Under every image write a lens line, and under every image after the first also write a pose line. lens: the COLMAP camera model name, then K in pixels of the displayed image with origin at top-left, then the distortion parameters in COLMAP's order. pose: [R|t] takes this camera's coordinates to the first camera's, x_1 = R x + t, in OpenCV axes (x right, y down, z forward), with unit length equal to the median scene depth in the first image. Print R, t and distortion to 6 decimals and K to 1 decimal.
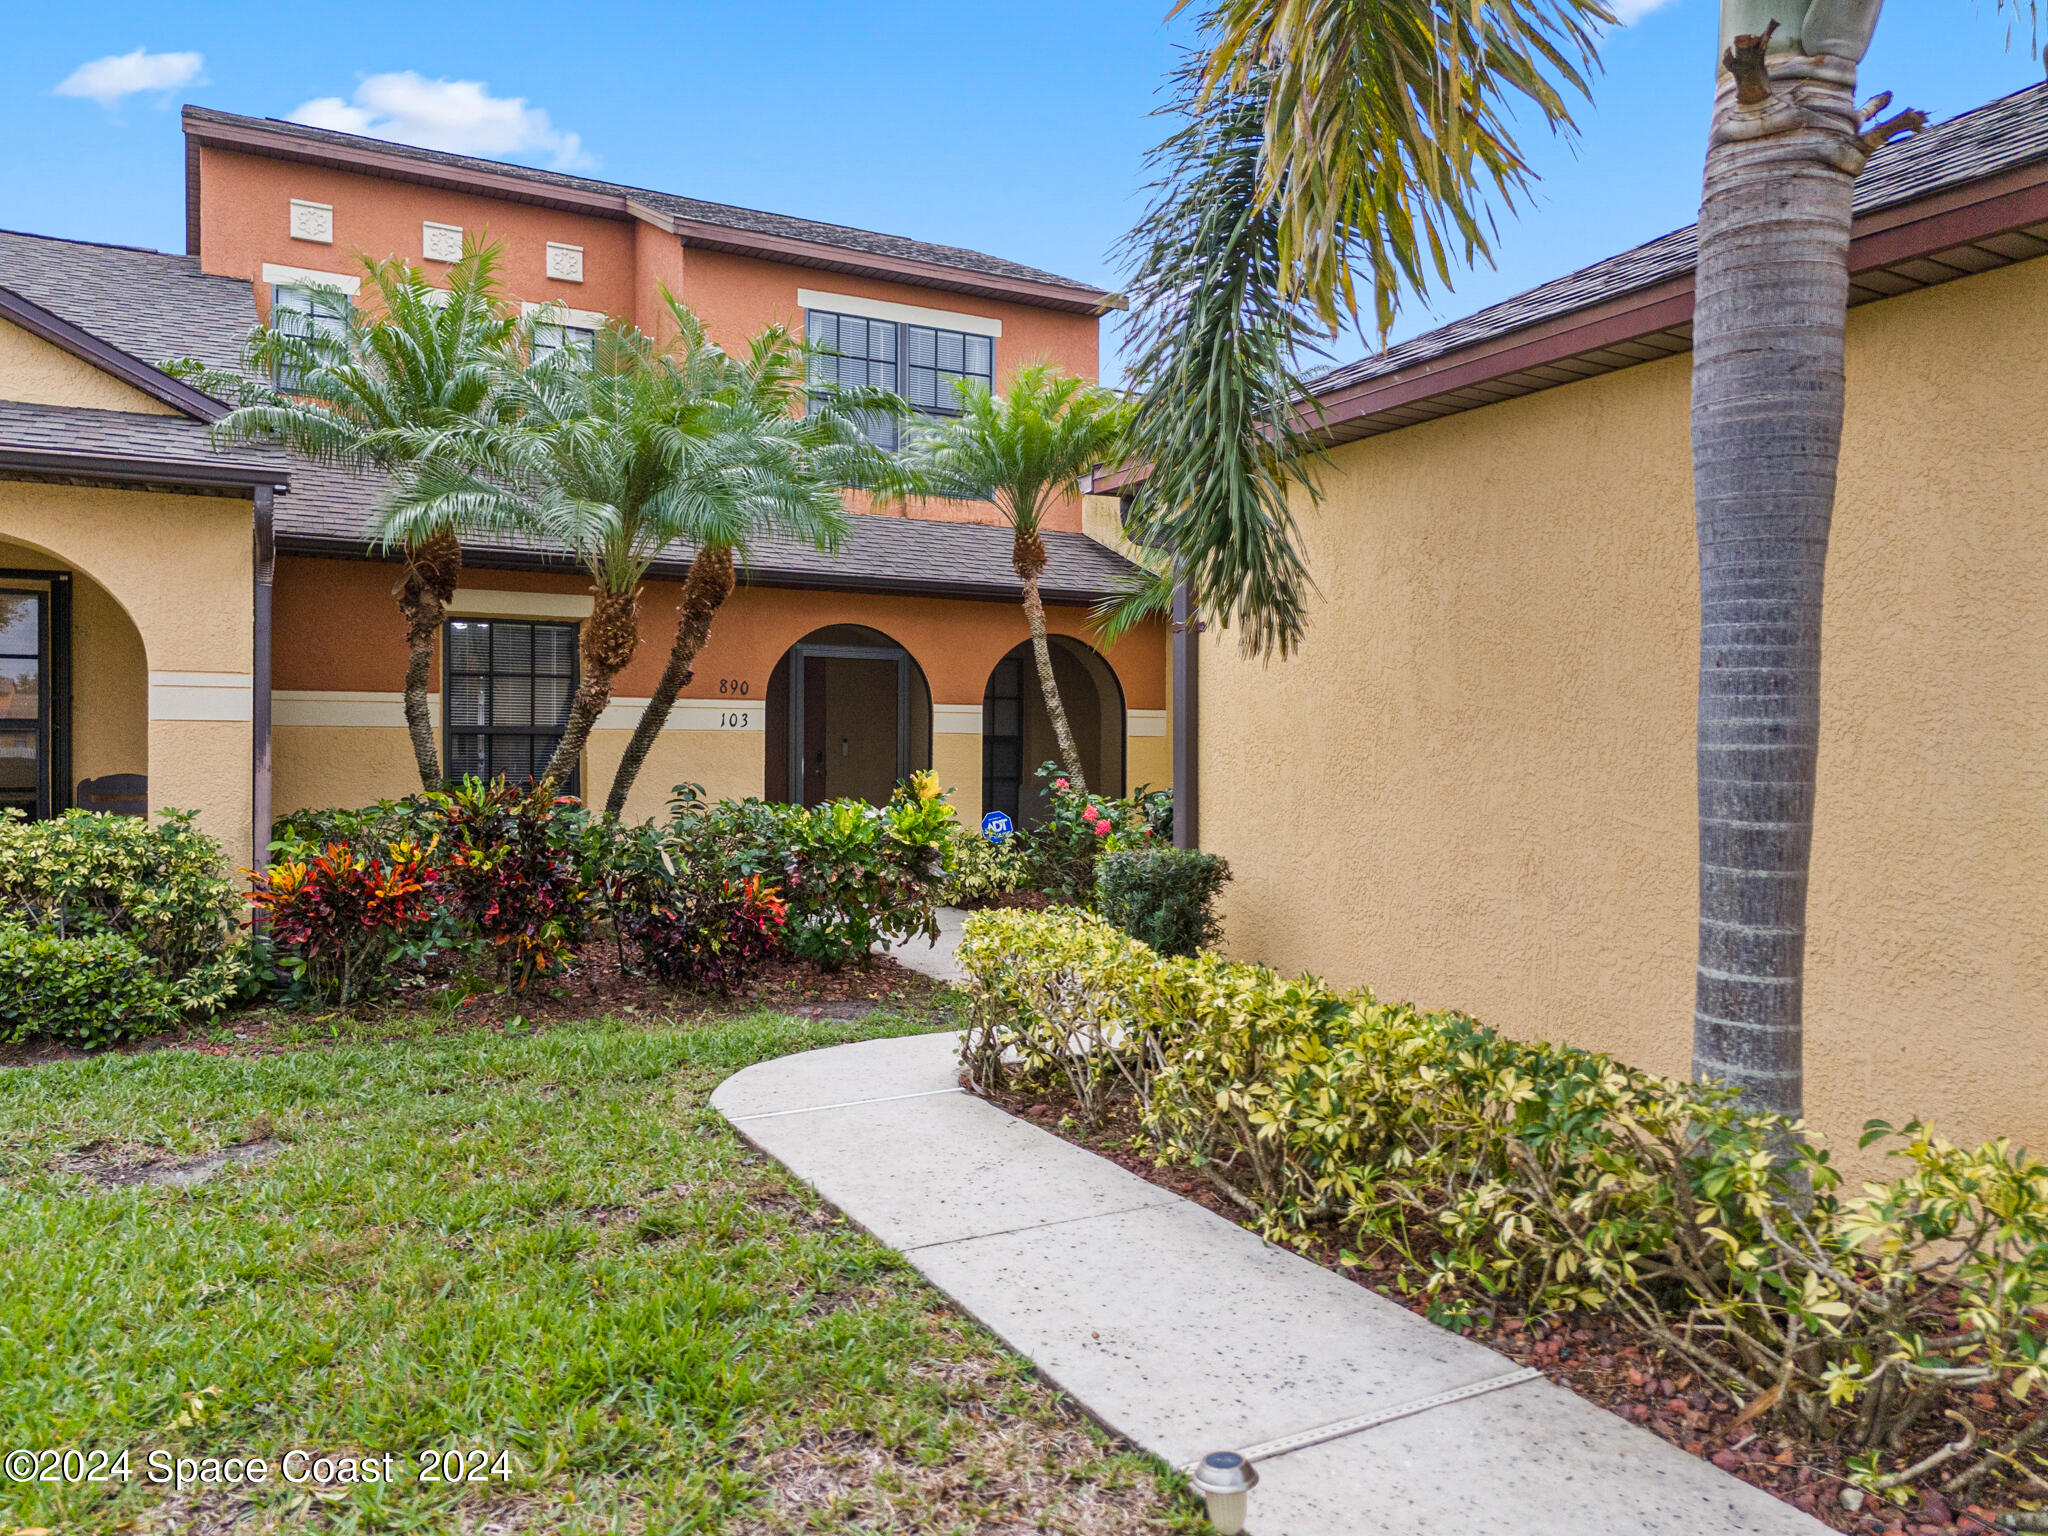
lens RADIAL K [[1521.3, 0, 1024.0], [0, 1521.3, 768.0], [0, 0, 1]] dist [0.069454, -0.081526]
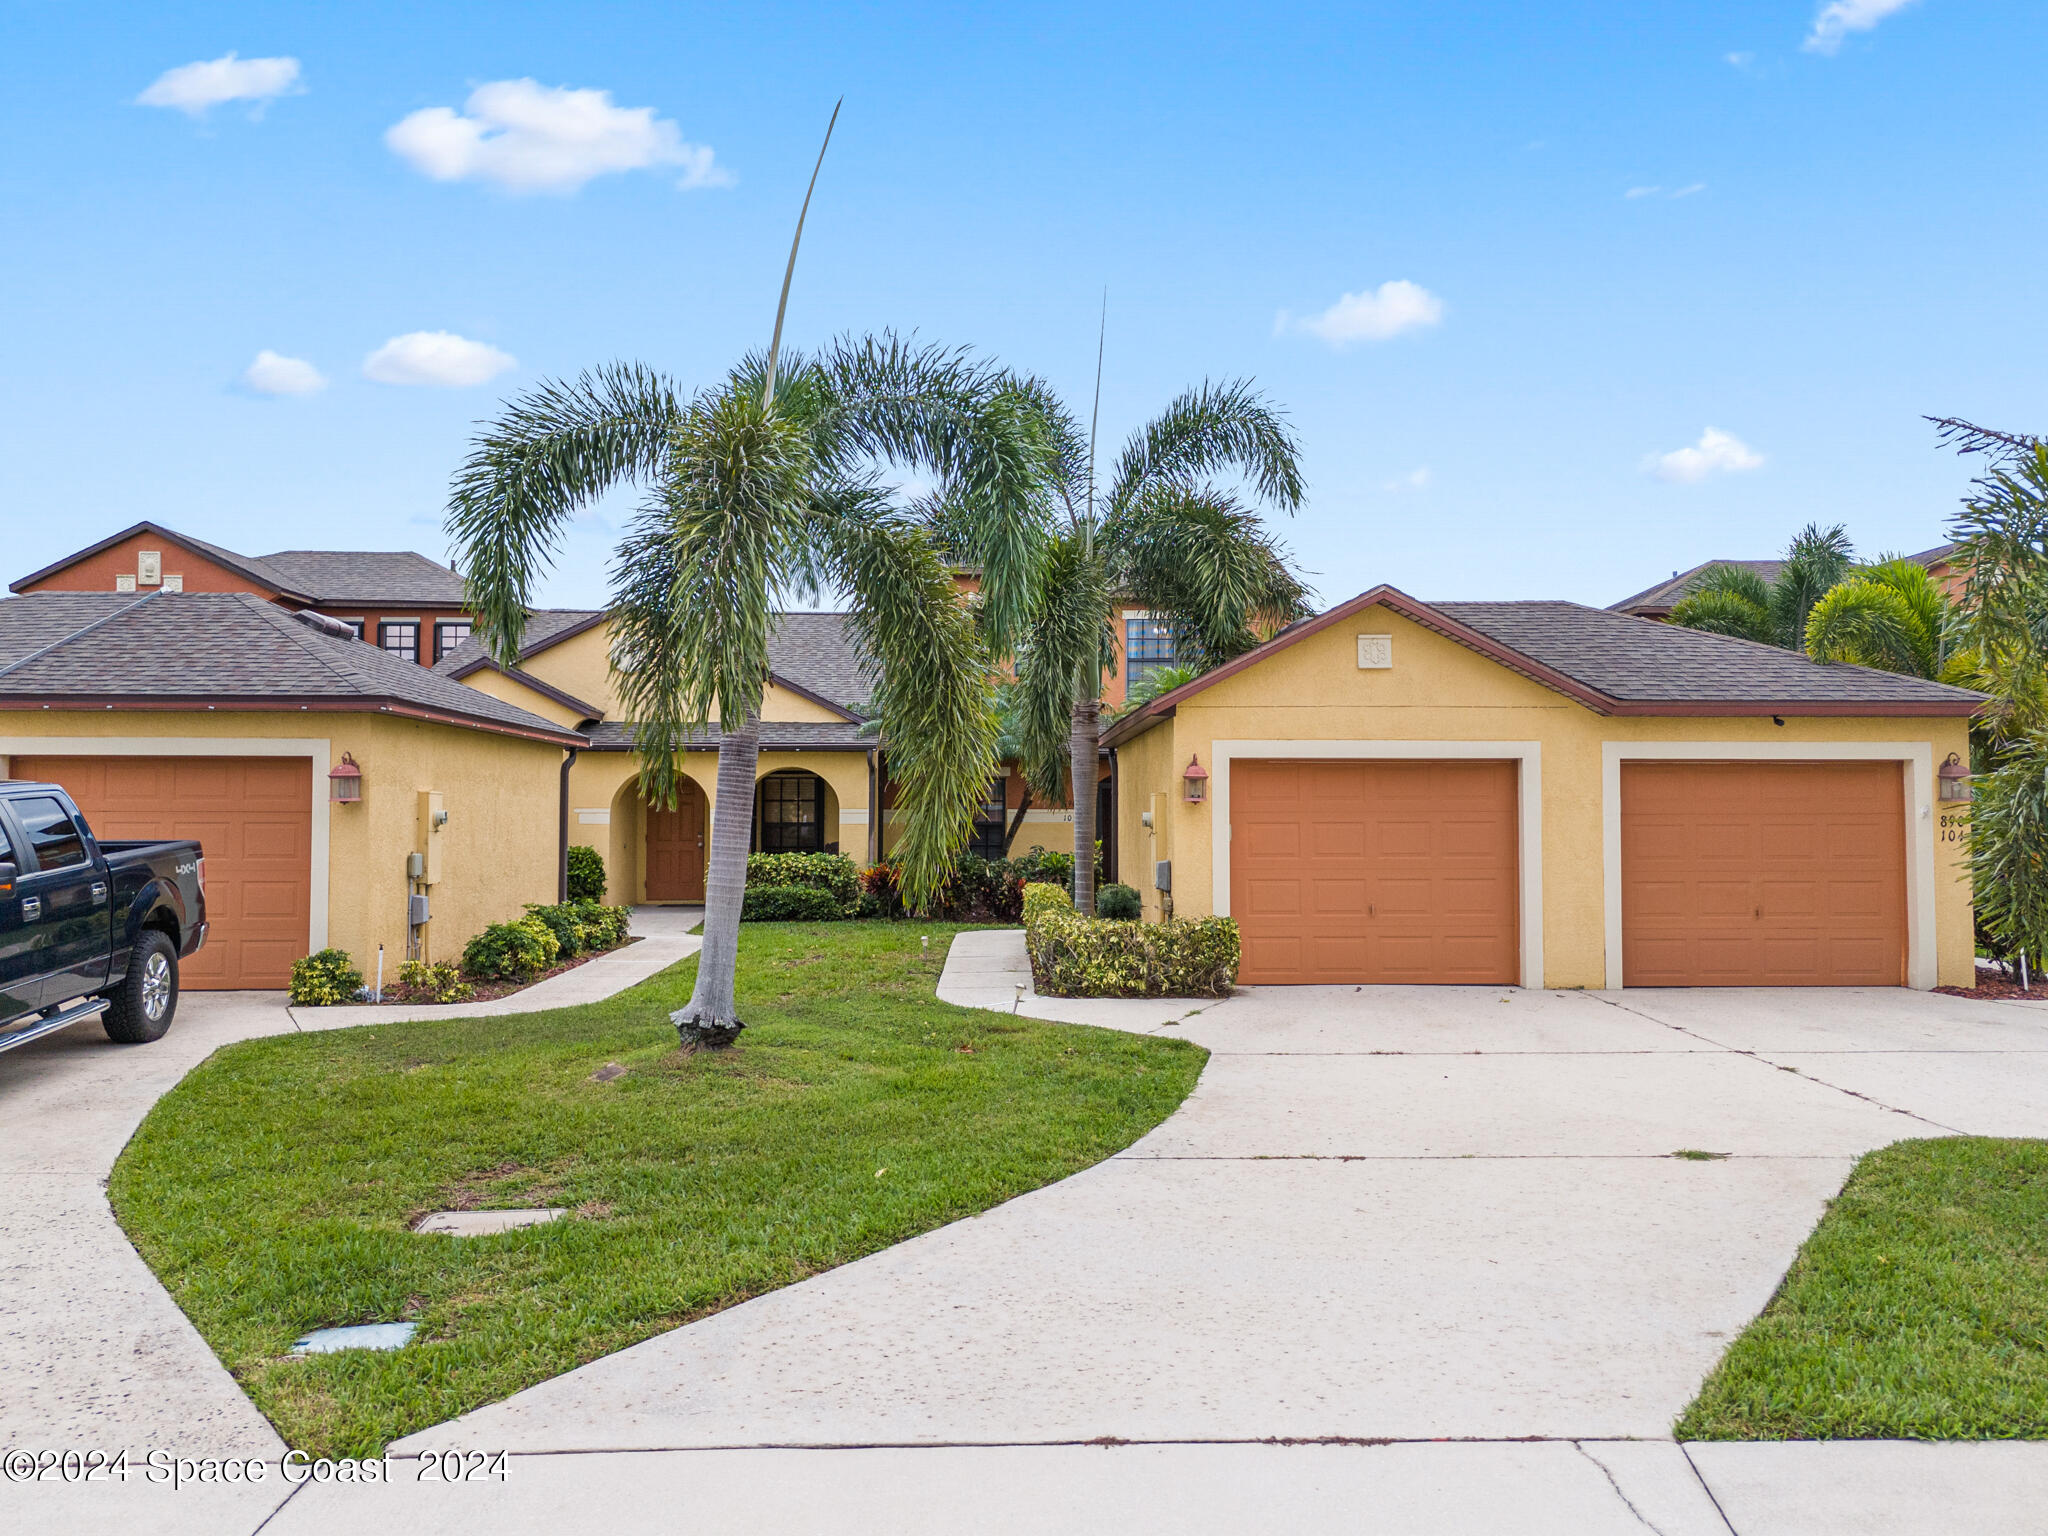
lens RADIAL K [[1510.6, 0, 1027.2], [0, 1510.6, 703.4], [0, 0, 1]] dist [0.071015, -0.076021]
pose [[0.894902, -0.041585, -0.444321, 0.868916], [0.001782, 0.995974, -0.089625, 0.000782], [0.446259, 0.079413, 0.891373, -1.201294]]
